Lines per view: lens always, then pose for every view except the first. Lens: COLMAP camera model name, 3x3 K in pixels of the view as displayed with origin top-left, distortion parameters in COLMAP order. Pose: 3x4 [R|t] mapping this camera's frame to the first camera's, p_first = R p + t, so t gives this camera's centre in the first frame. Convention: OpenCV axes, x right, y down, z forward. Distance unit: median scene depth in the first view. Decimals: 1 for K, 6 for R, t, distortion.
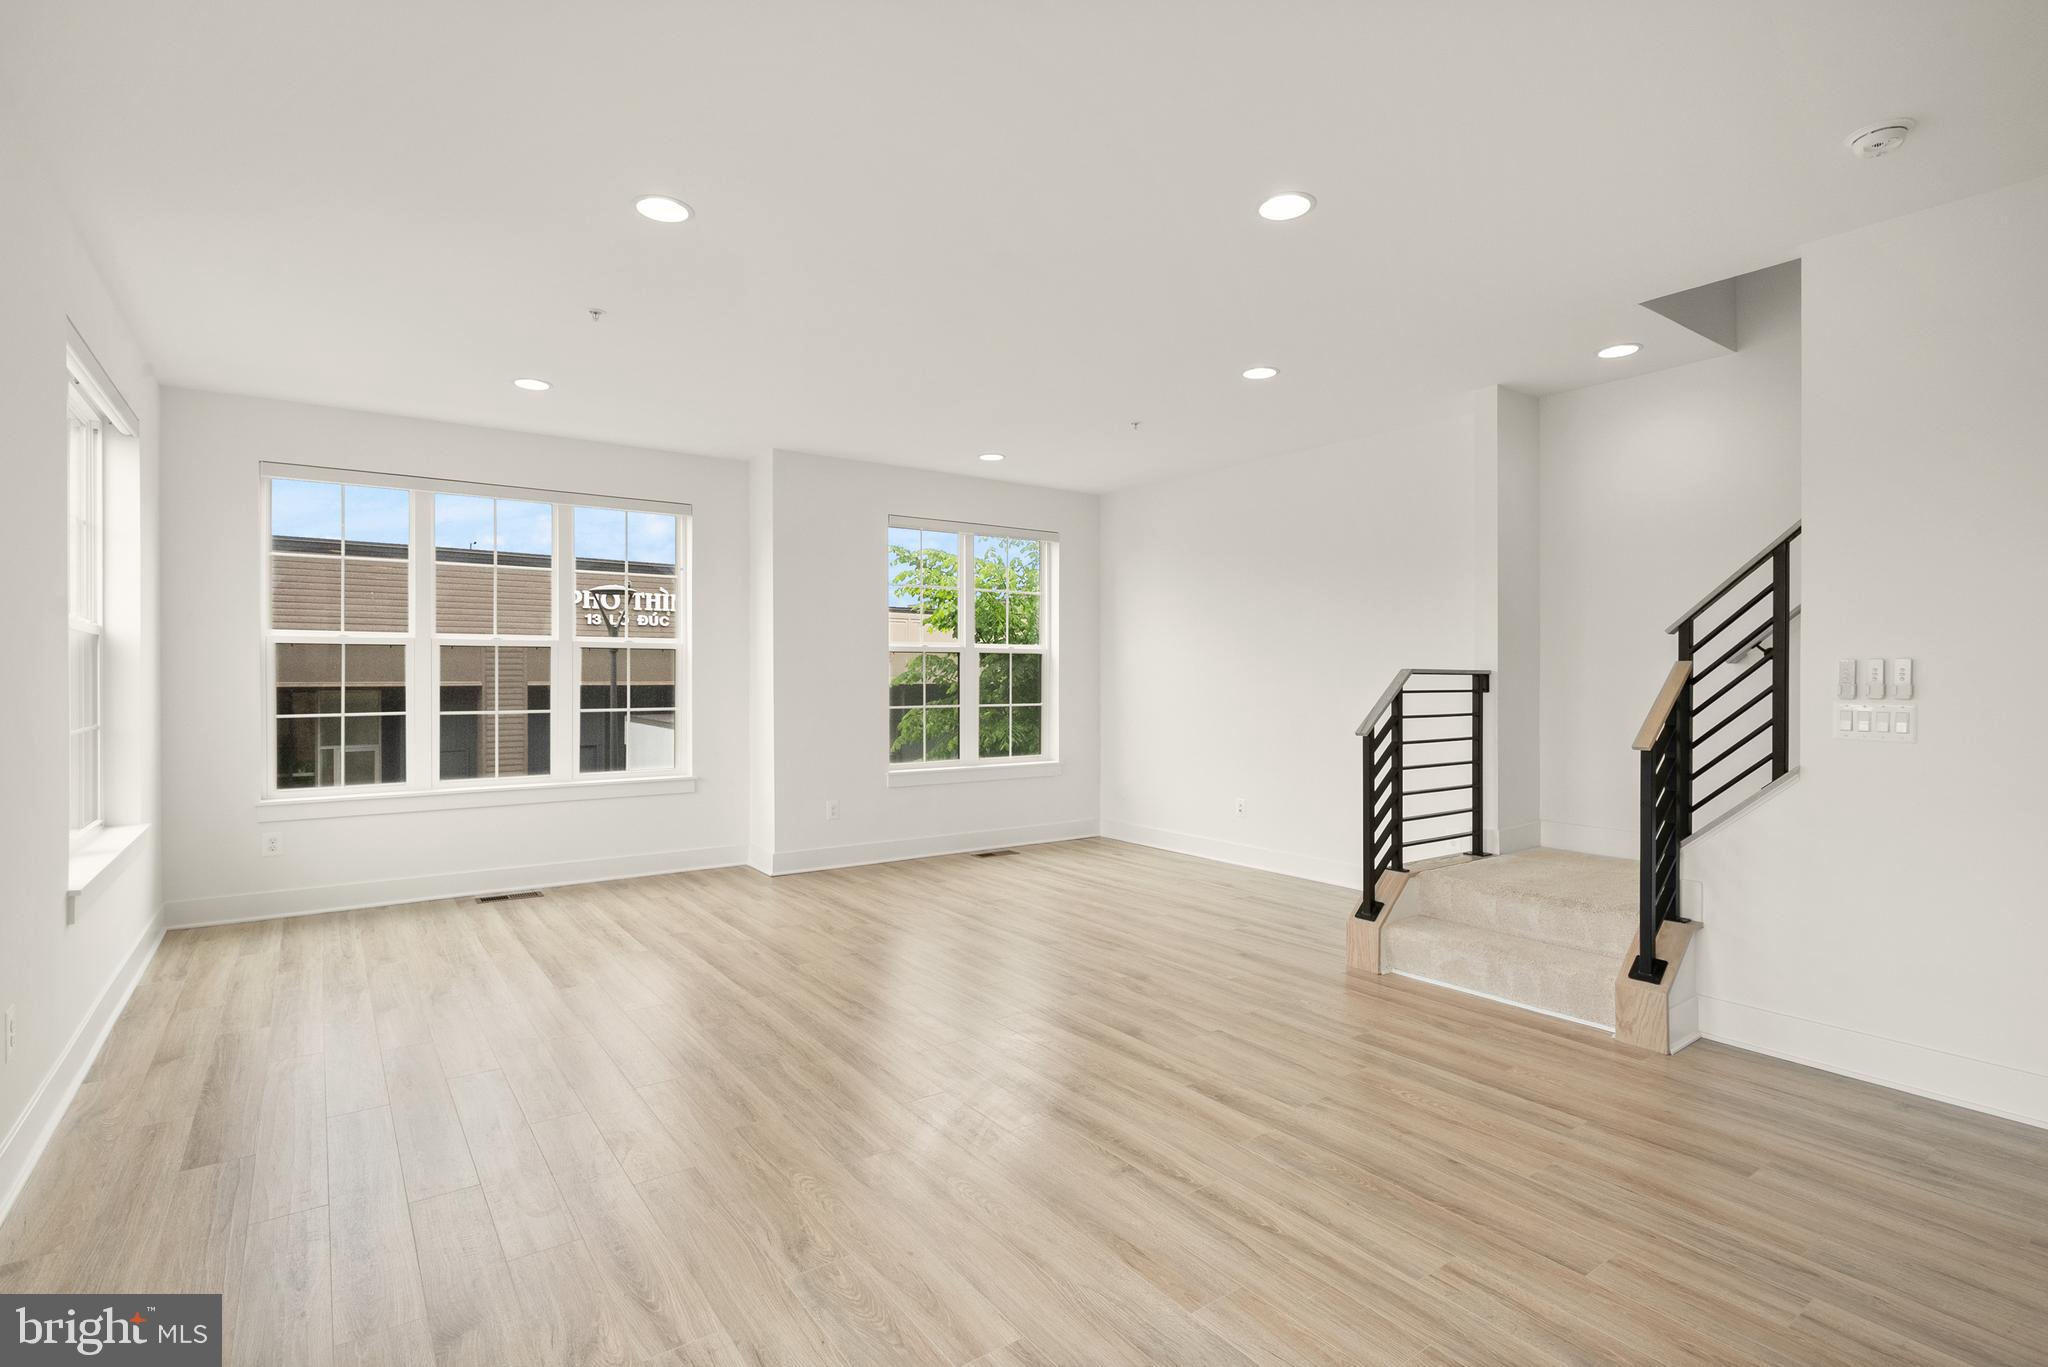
lens RADIAL K [[983.3, 0, 1021.6], [0, 983.3, 679.2], [0, 0, 1]] dist [-0.015304, 0.010370]
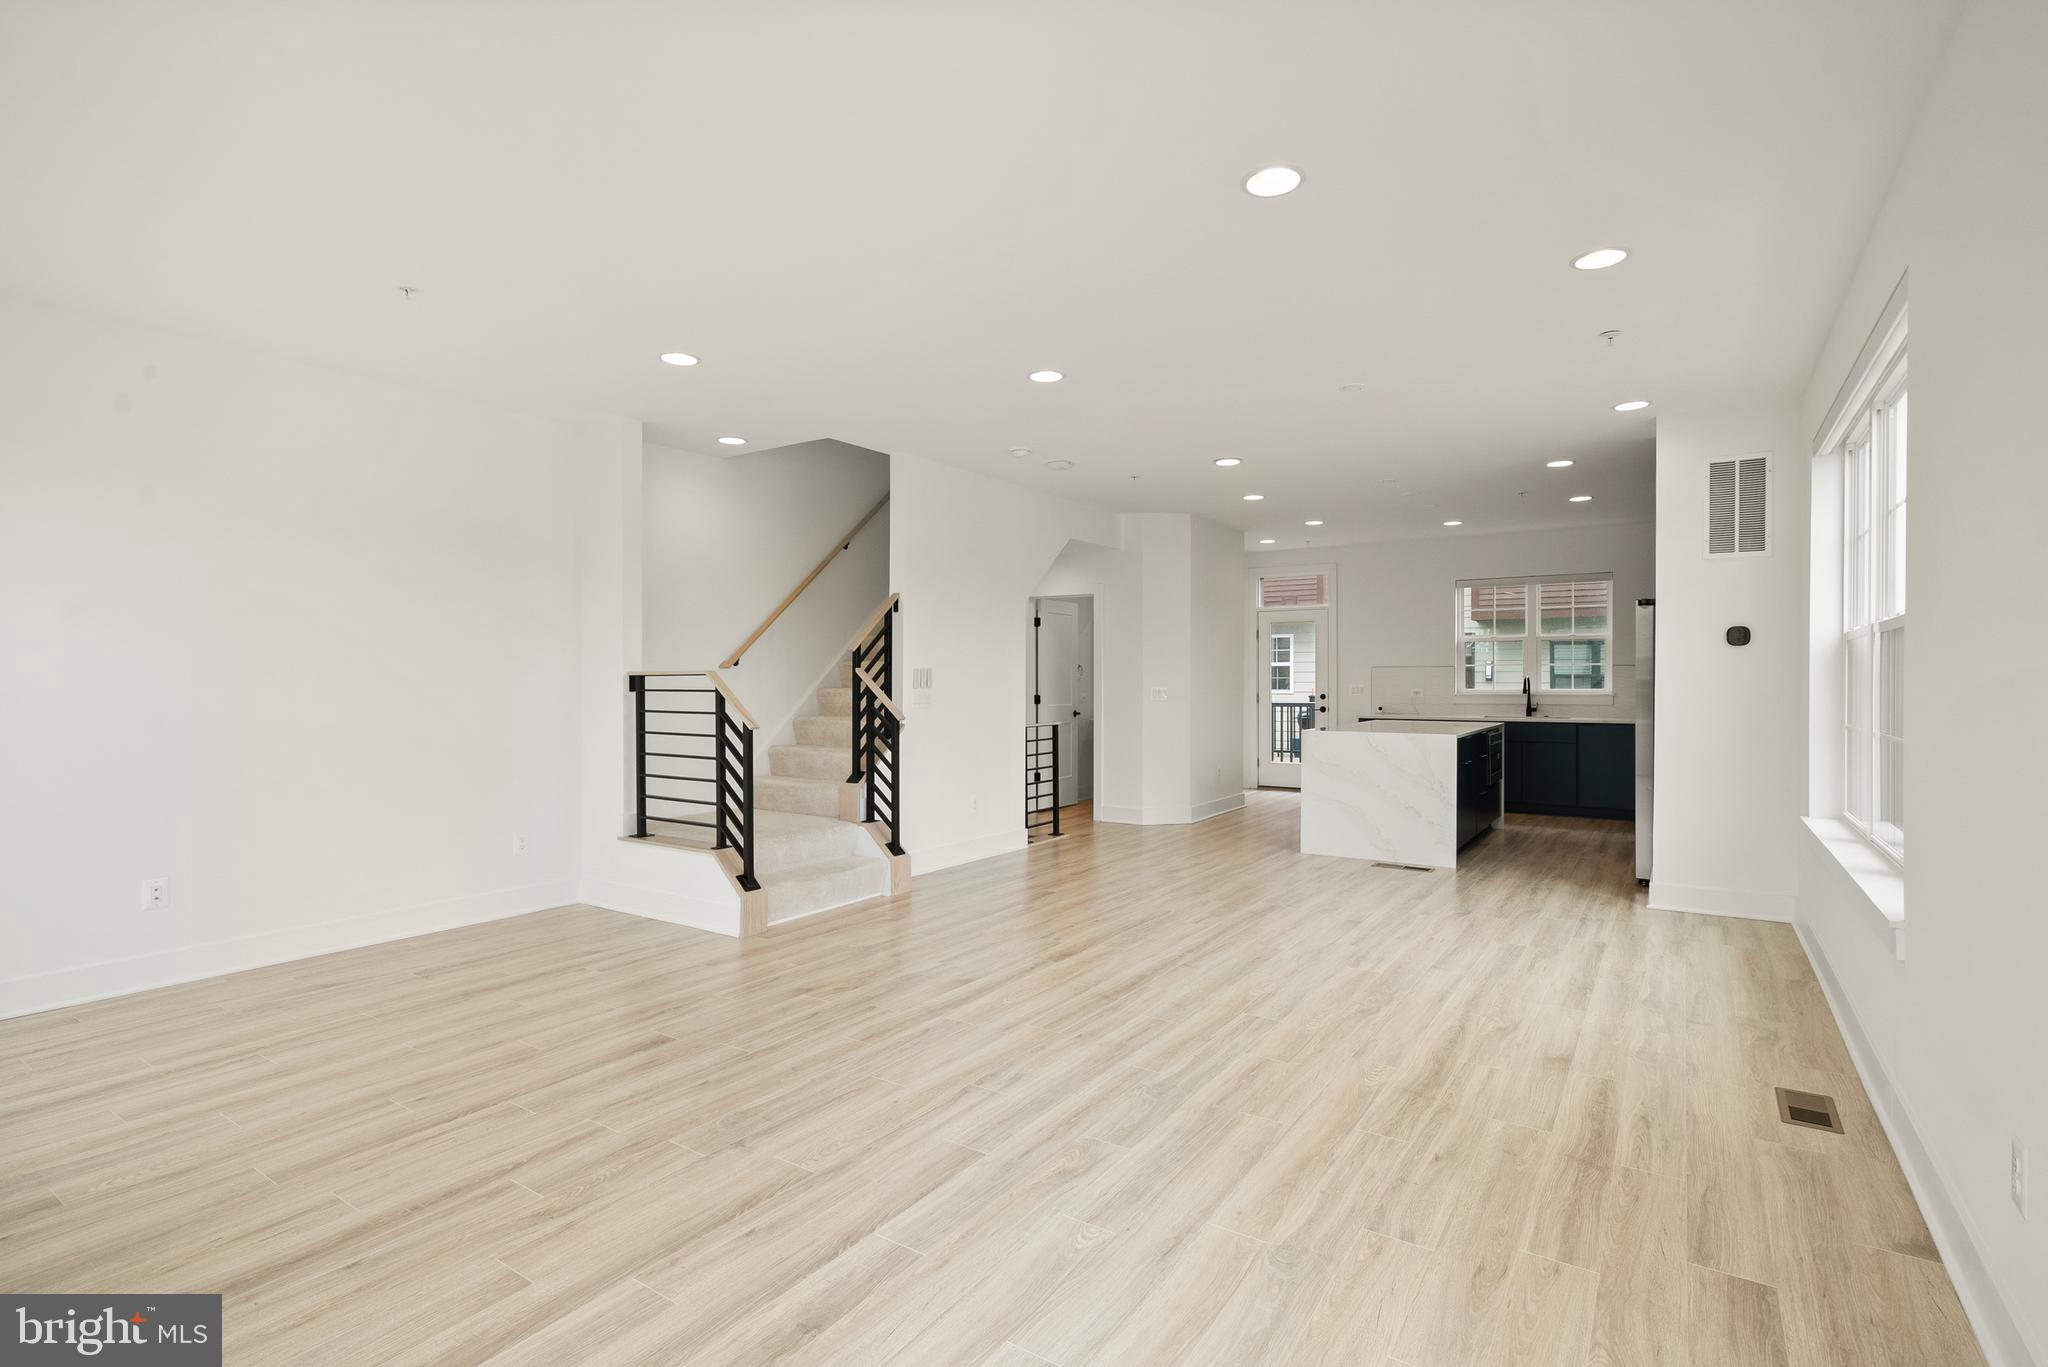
lens RADIAL K [[983.3, 0, 1021.6], [0, 983.3, 679.2], [0, 0, 1]] dist [-0.015304, 0.010370]
pose [[-0.343106, -0.003698, 0.939289, -1.049861], [0.003293, 0.999981, 0.005140, -0.006263], [-0.939291, 0.004856, -0.343087, 1.389991]]
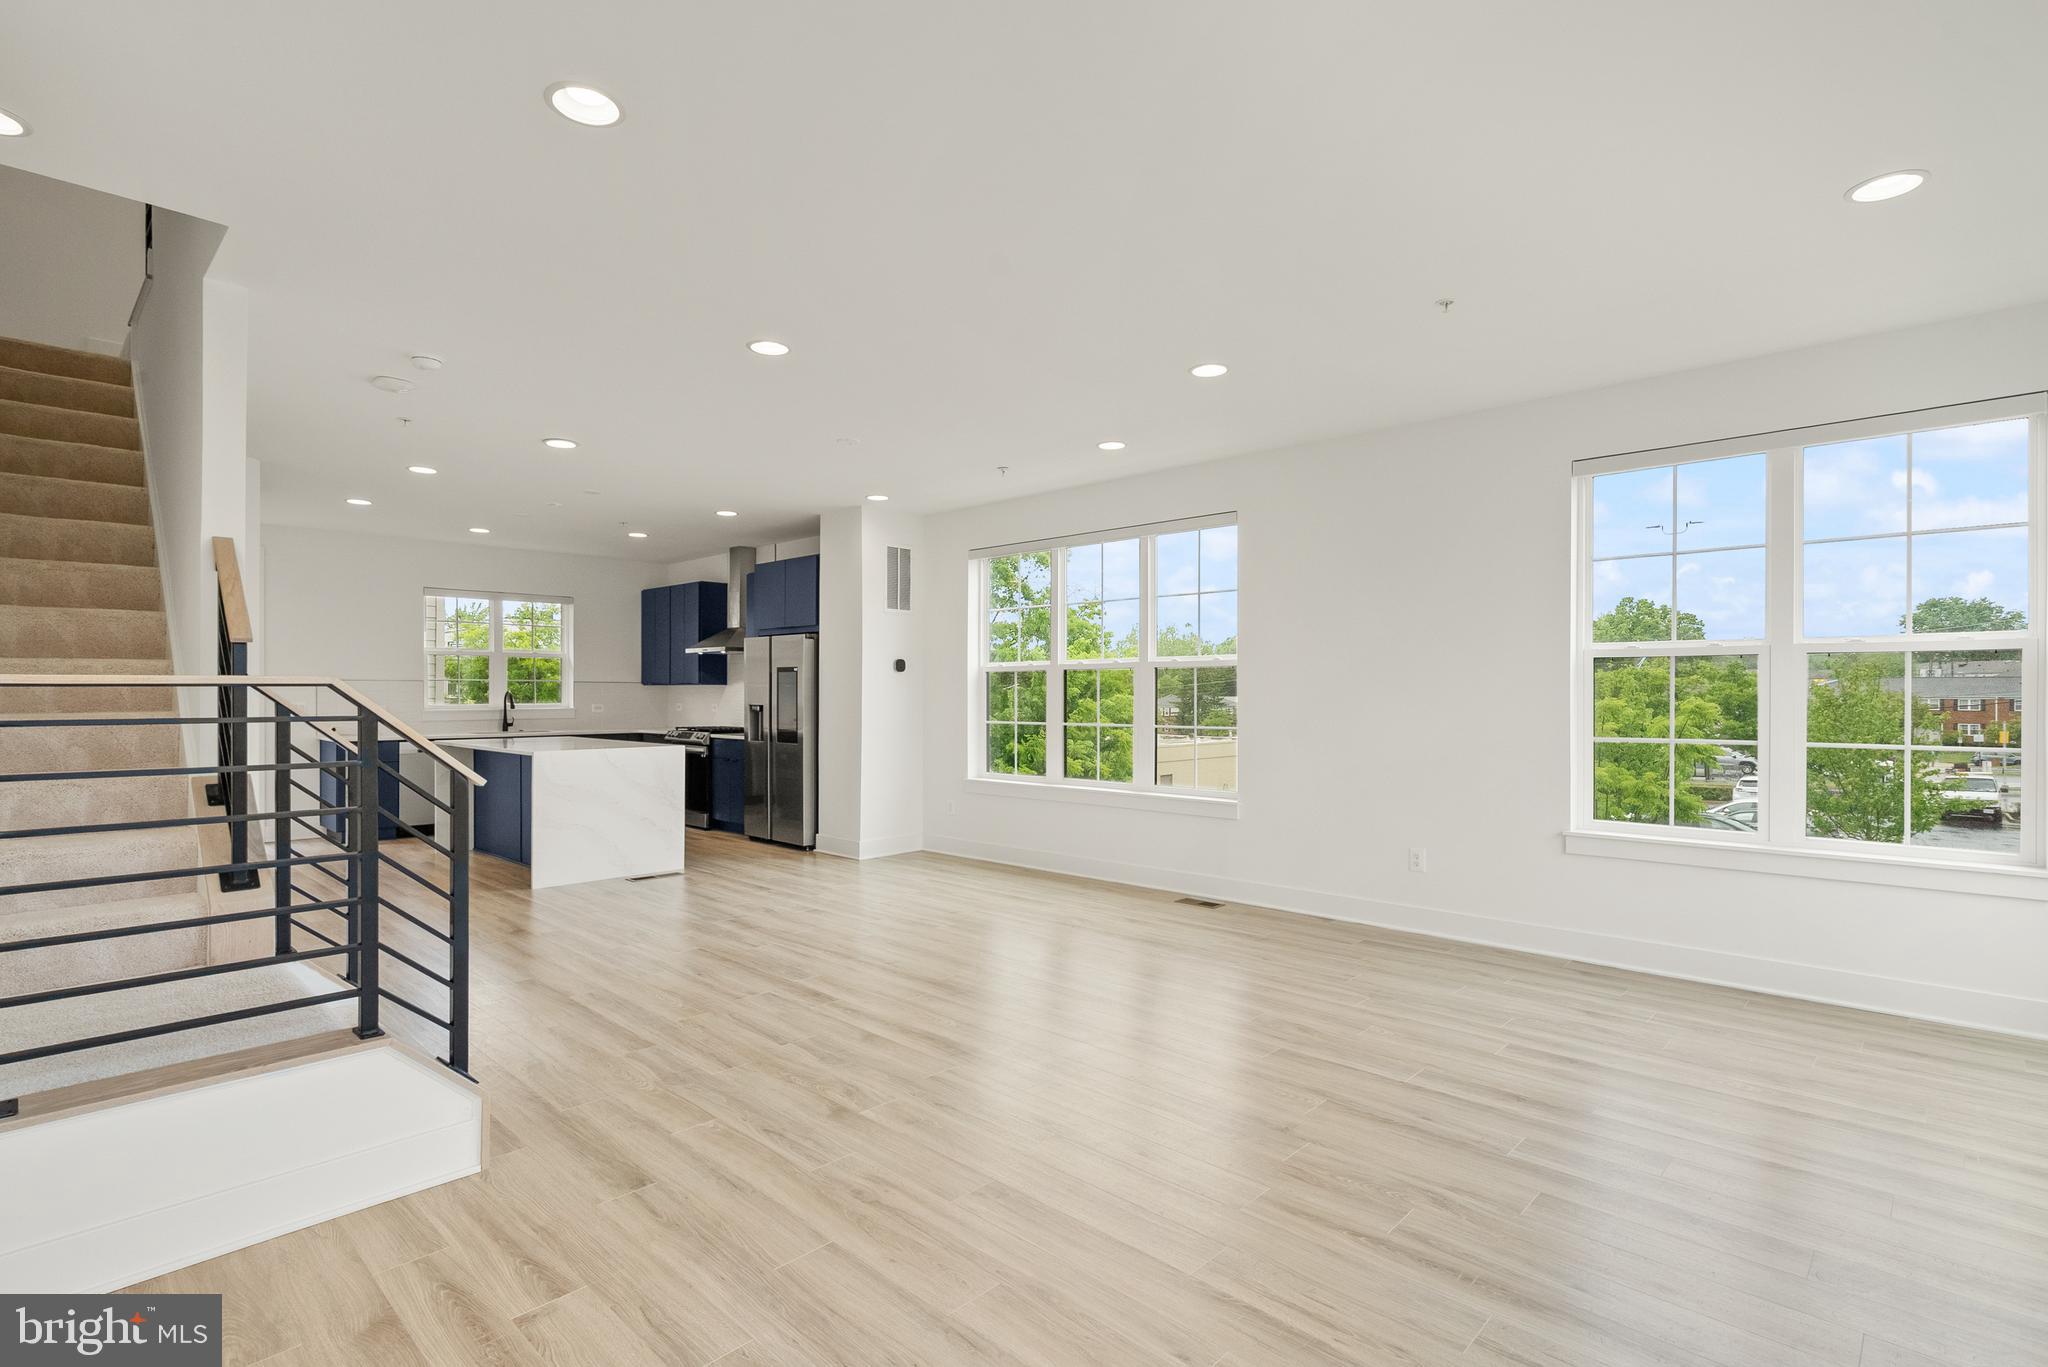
lens RADIAL K [[983.3, 0, 1021.6], [0, 983.3, 679.2], [0, 0, 1]] dist [-0.015304, 0.010370]
pose [[-0.983447, -0.004541, -0.181140, 0.150901], [-0.002658, 0.999940, -0.010638, -0.006545], [0.181177, -0.009981, -0.983400, 2.131069]]
